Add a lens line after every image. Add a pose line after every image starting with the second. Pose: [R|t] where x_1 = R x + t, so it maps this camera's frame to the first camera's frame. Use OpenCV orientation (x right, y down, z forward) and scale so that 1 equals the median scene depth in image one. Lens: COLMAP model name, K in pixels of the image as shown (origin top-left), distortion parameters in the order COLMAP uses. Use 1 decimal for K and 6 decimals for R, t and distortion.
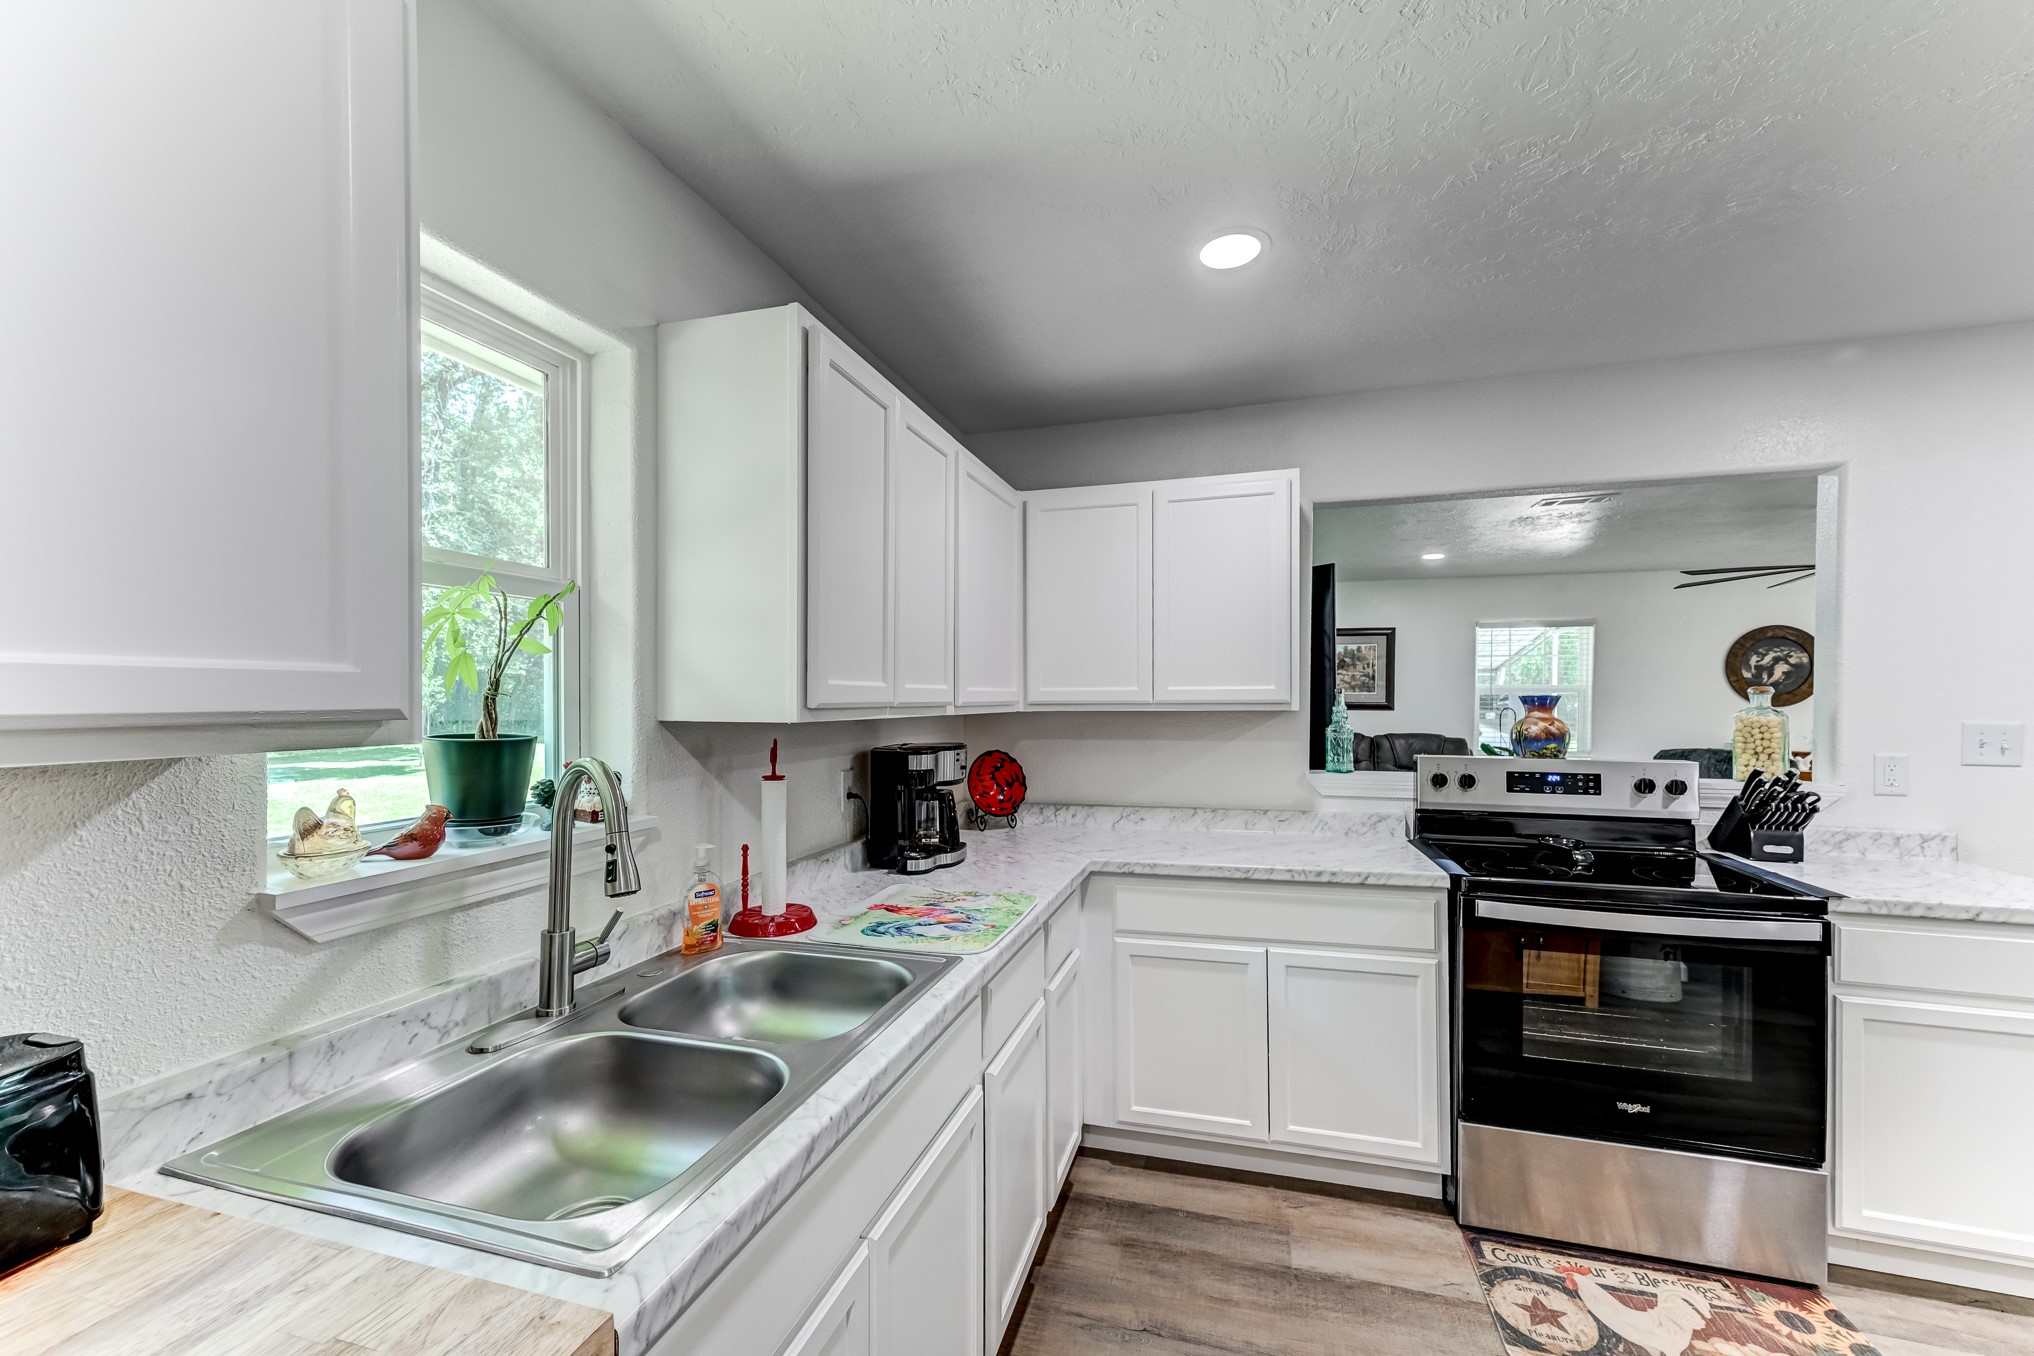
lens RADIAL K [[796.0, 0, 1022.3], [0, 796.0, 702.6], [0, 0, 1]] dist [0.011207, 0.000312]
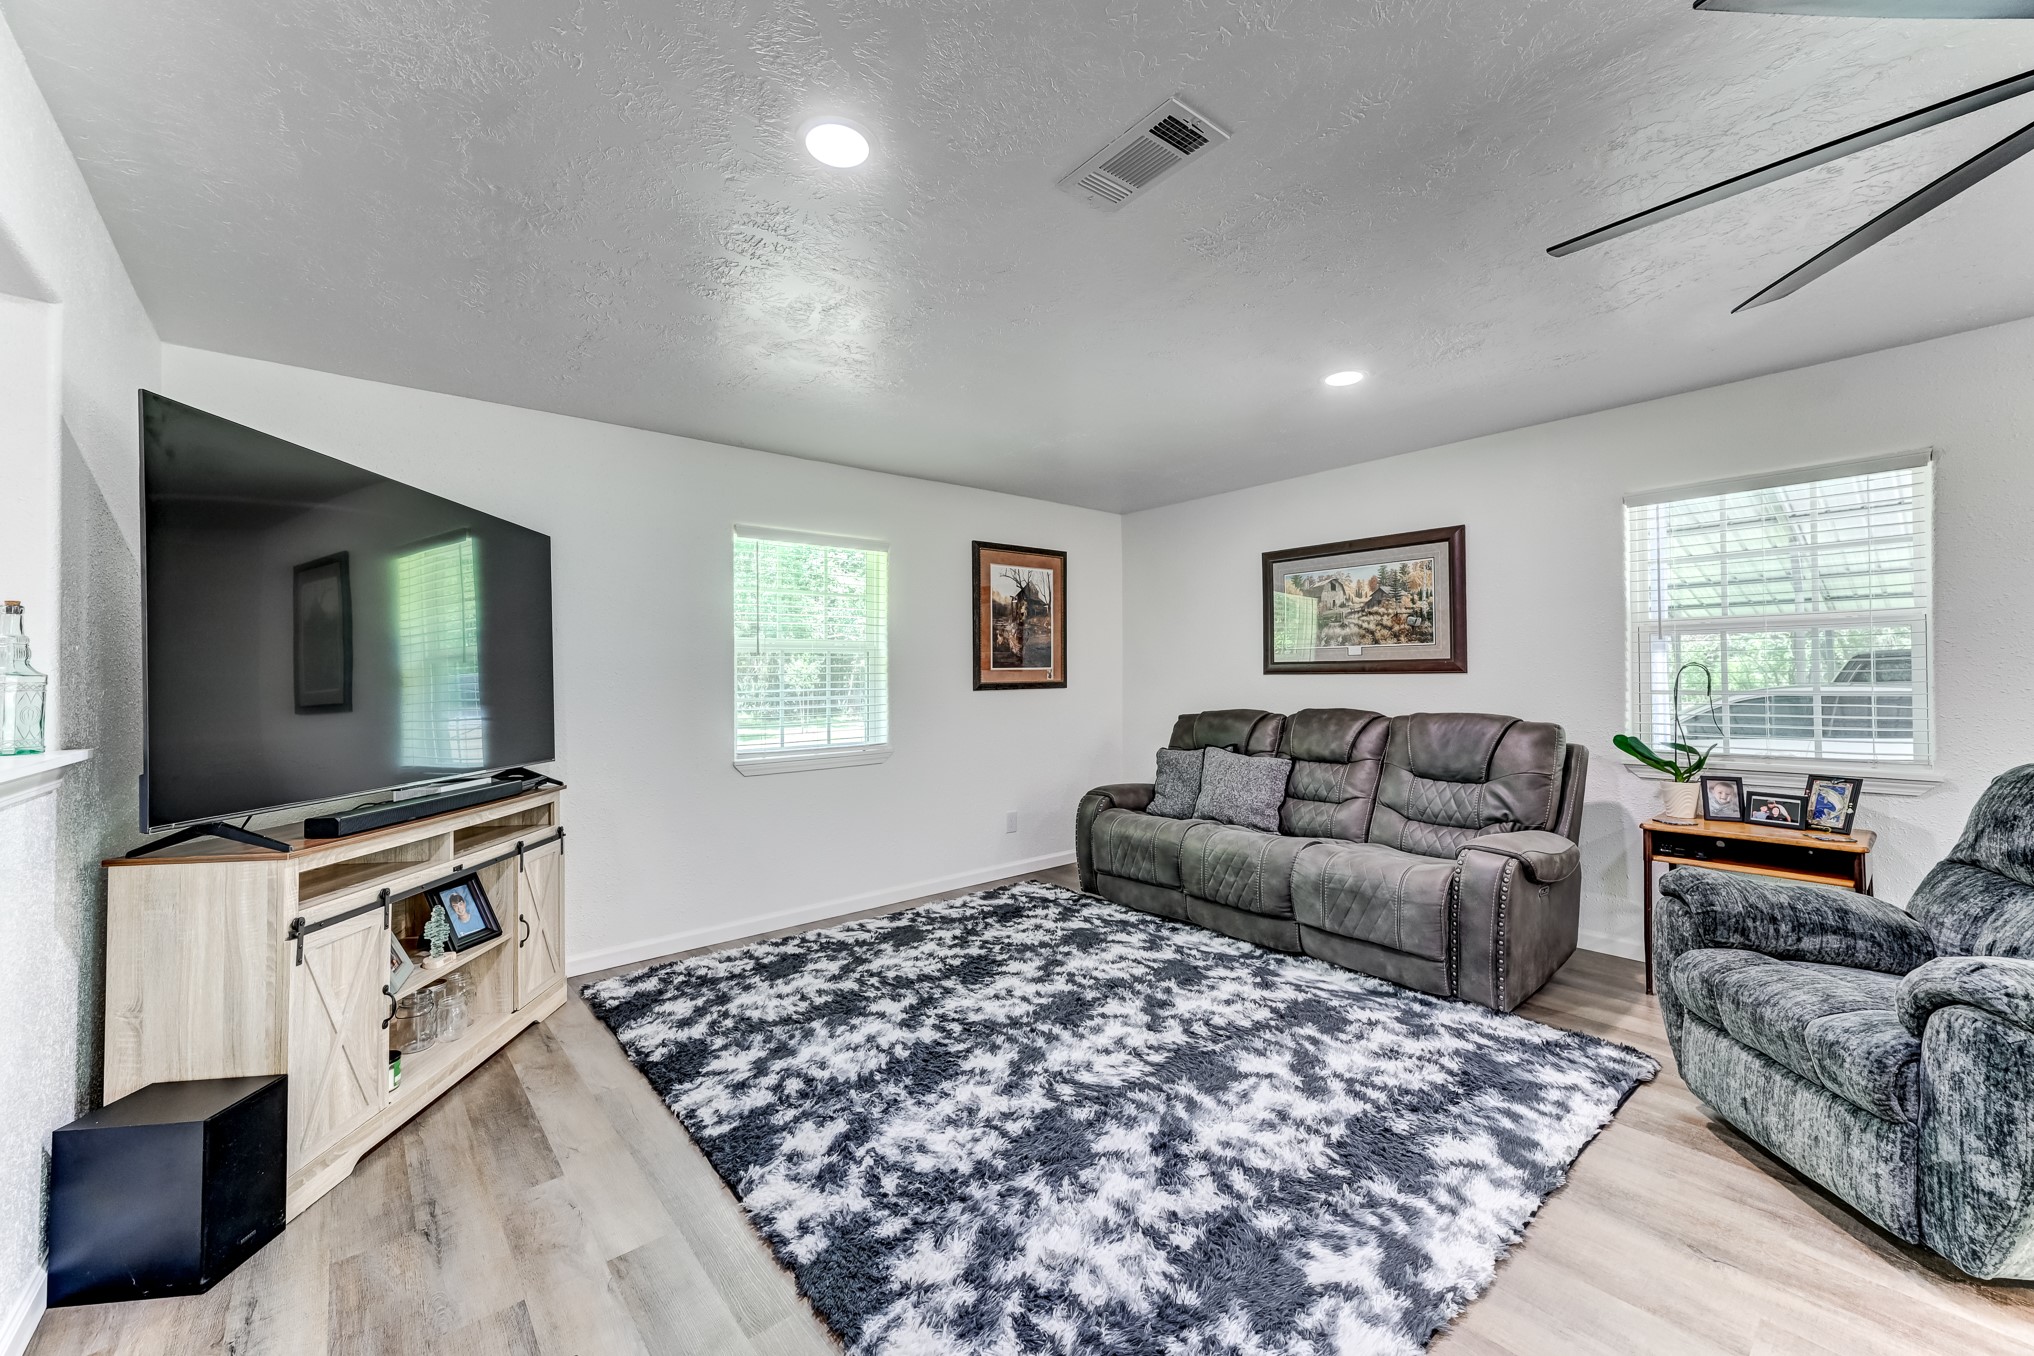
lens RADIAL K [[795.9, 0, 1019.6], [0, 795.9, 664.8], [0, 0, 1]] dist [0.007933, 0.000610]
pose [[0.835774, -0.019376, -0.548731, 1.554660], [0.005852, 0.999635, -0.026384, 0.052258], [0.549042, 0.018840, 0.835582, 1.101033]]
